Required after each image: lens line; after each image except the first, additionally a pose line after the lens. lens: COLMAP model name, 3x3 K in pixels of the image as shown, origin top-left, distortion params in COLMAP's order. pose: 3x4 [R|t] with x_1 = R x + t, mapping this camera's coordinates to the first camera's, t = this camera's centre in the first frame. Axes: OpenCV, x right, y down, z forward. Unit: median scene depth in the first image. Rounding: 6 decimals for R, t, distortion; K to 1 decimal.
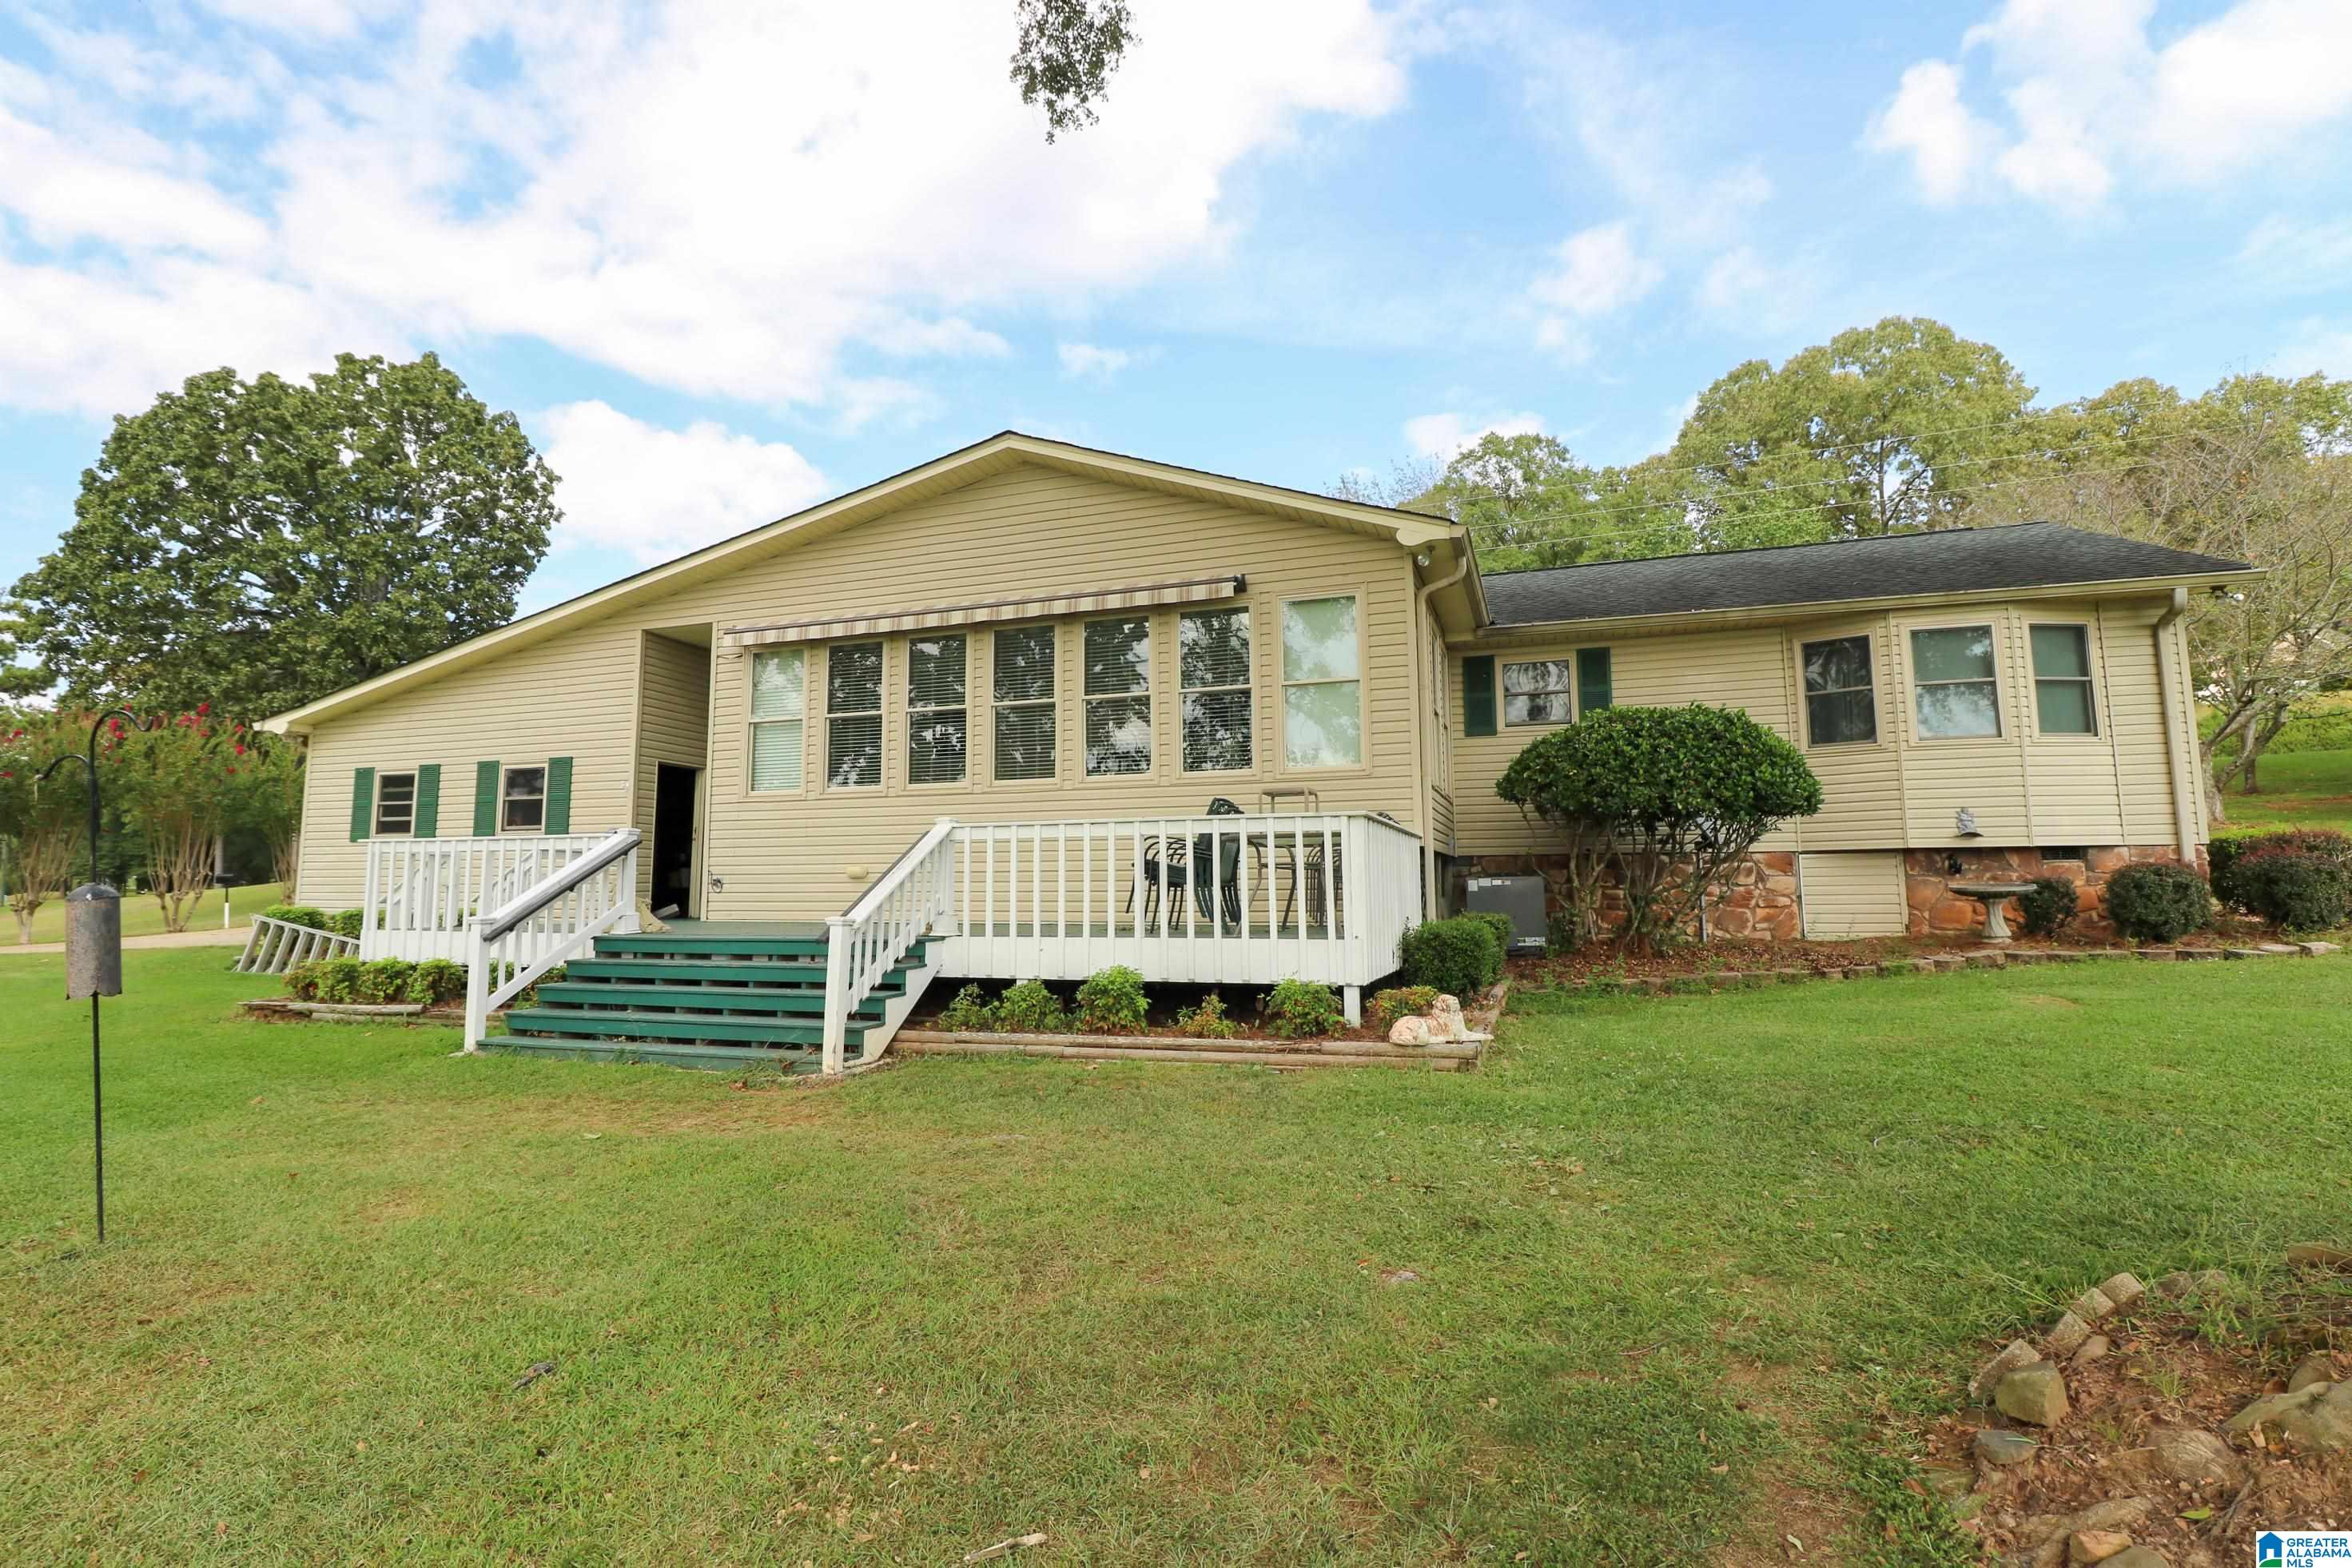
lens RADIAL K [[1099.4, 0, 1171.6], [0, 1099.4, 762.2], [0, 0, 1]] dist [-0.005133, -0.013348]
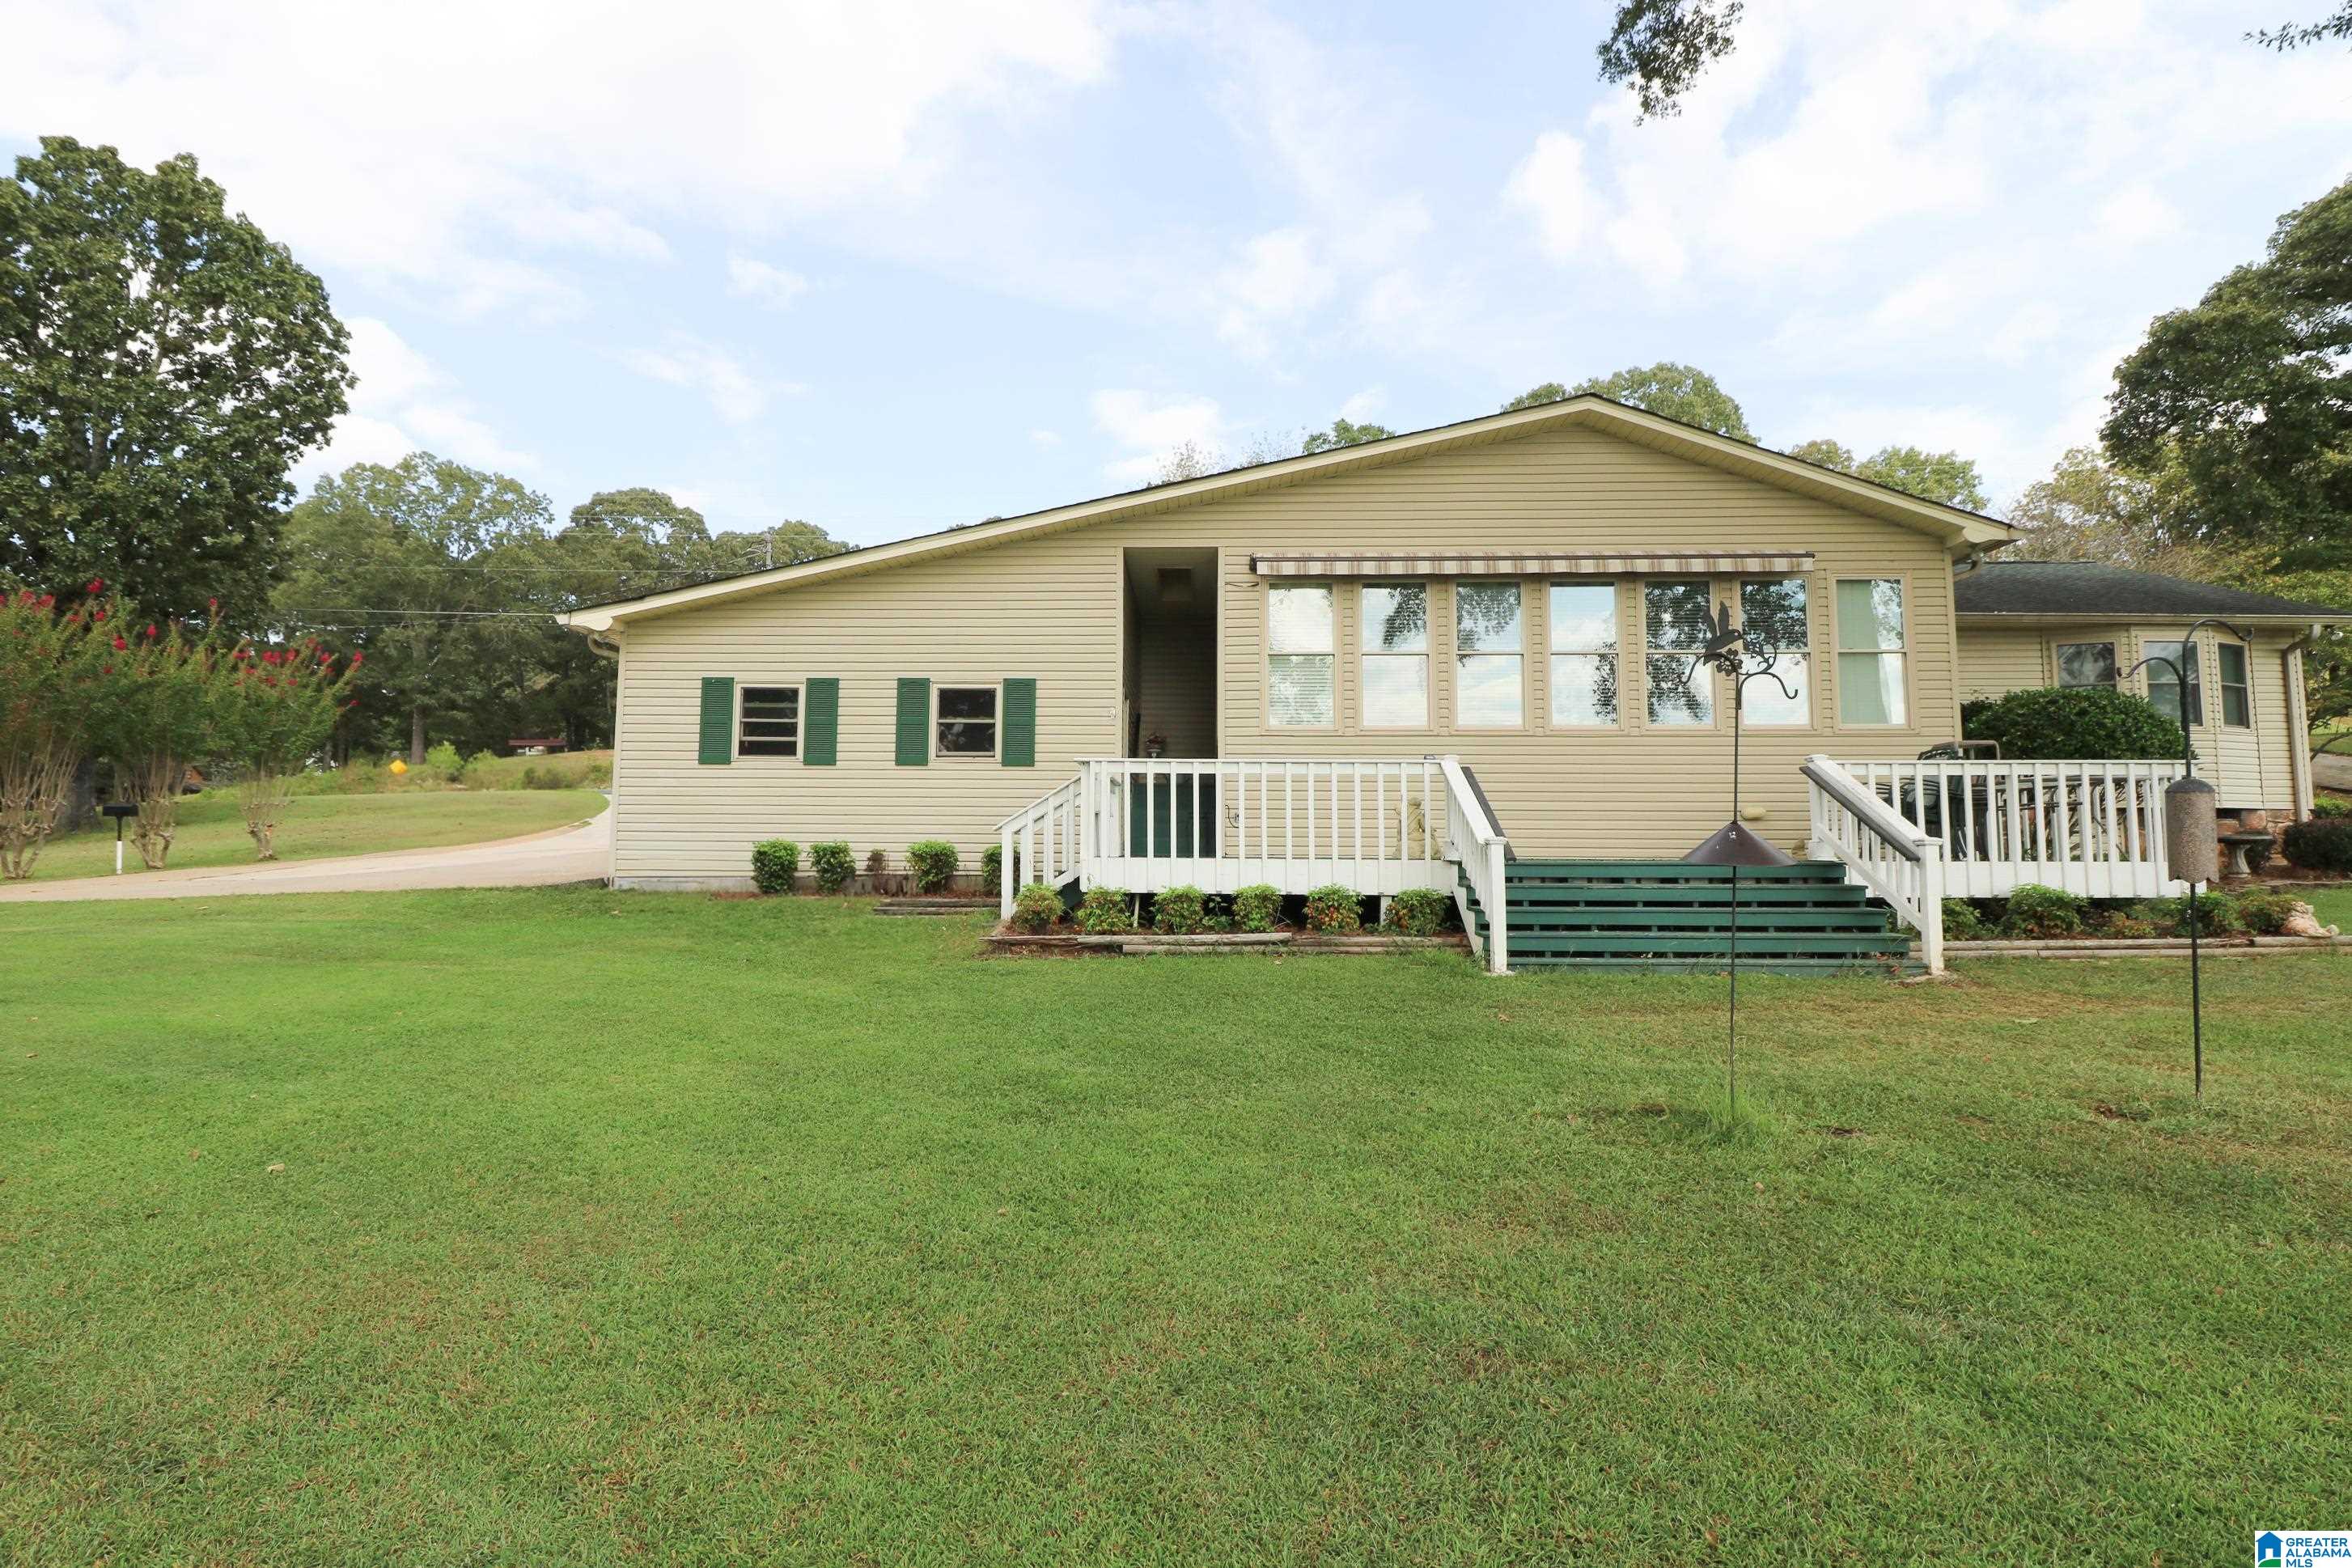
lens RADIAL K [[1105.9, 0, 1095.5], [0, 1105.9, 754.6], [0, 0, 1]] dist [0.000866, -0.013372]
pose [[0.955359, 0.036178, 0.293223, -0.743949], [-0.044650, 0.998755, 0.022249, 0.034239], [-0.292053, -0.034348, 0.955785, 0.095989]]
